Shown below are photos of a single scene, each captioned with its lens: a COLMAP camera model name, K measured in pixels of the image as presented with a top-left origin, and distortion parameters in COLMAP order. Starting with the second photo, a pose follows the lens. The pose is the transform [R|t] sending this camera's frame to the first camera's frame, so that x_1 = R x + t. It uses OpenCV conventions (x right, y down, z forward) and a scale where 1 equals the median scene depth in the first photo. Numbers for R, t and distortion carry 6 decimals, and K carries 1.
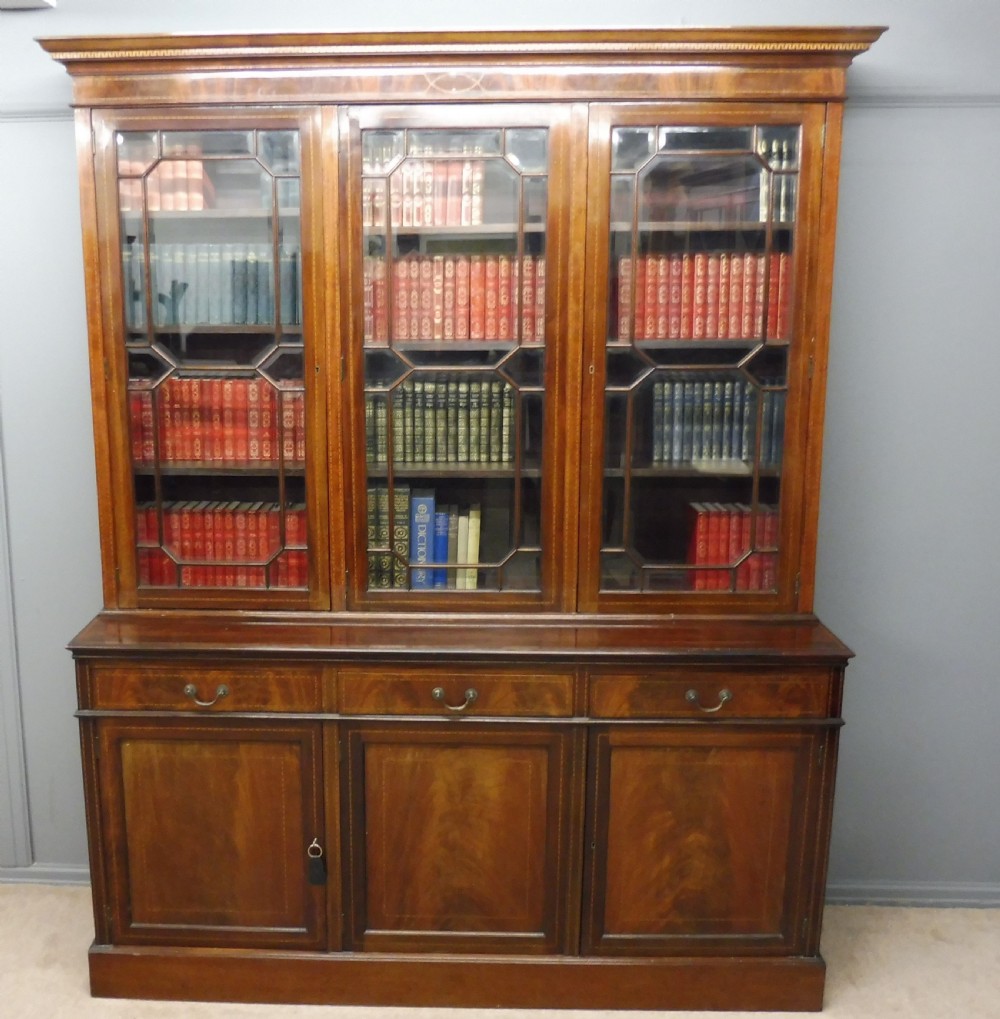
lens RADIAL K [[1076.3, 0, 395.1], [0, 1076.3, 464.4], [0, 0, 1]] dist [-0.028125, 0.000000]
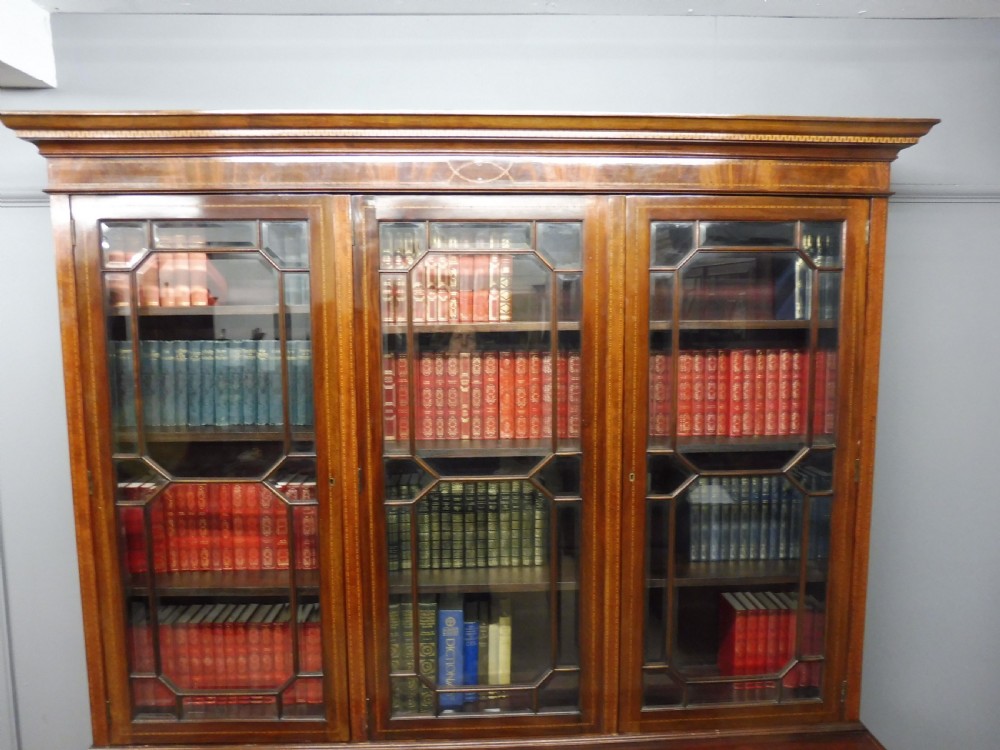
lens RADIAL K [[728.2, 0, 502.7], [0, 728.2, 380.0], [0, 0, 1]] dist [-0.038689, 0.000690]
pose [[0.995982, -0.007684, 0.089221, 0.016387], [0.014583, 0.996930, -0.076933, -0.121337], [-0.088356, 0.077925, 0.993036, 0.369048]]
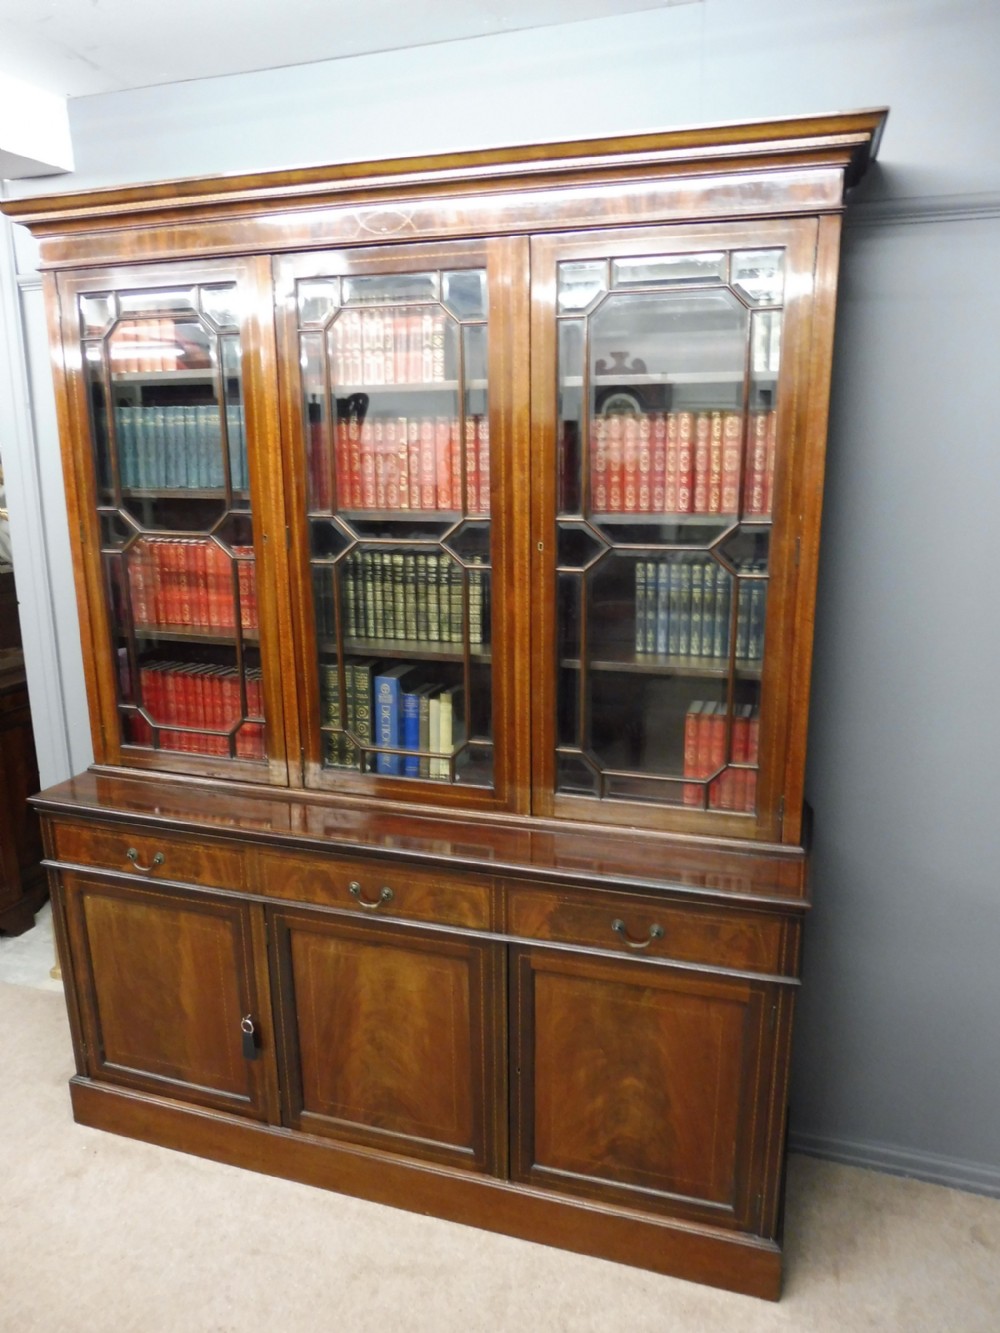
lens RADIAL K [[970.7, 0, 495.3], [0, 970.7, 667.6], [0, 0, 1]] dist [-0.038689, 0.000690]
pose [[0.962998, 0.062247, -0.262221, 0.349086], [-0.046421, 0.996731, 0.066126, -0.038861], [0.265479, -0.051507, 0.962740, 0.214789]]
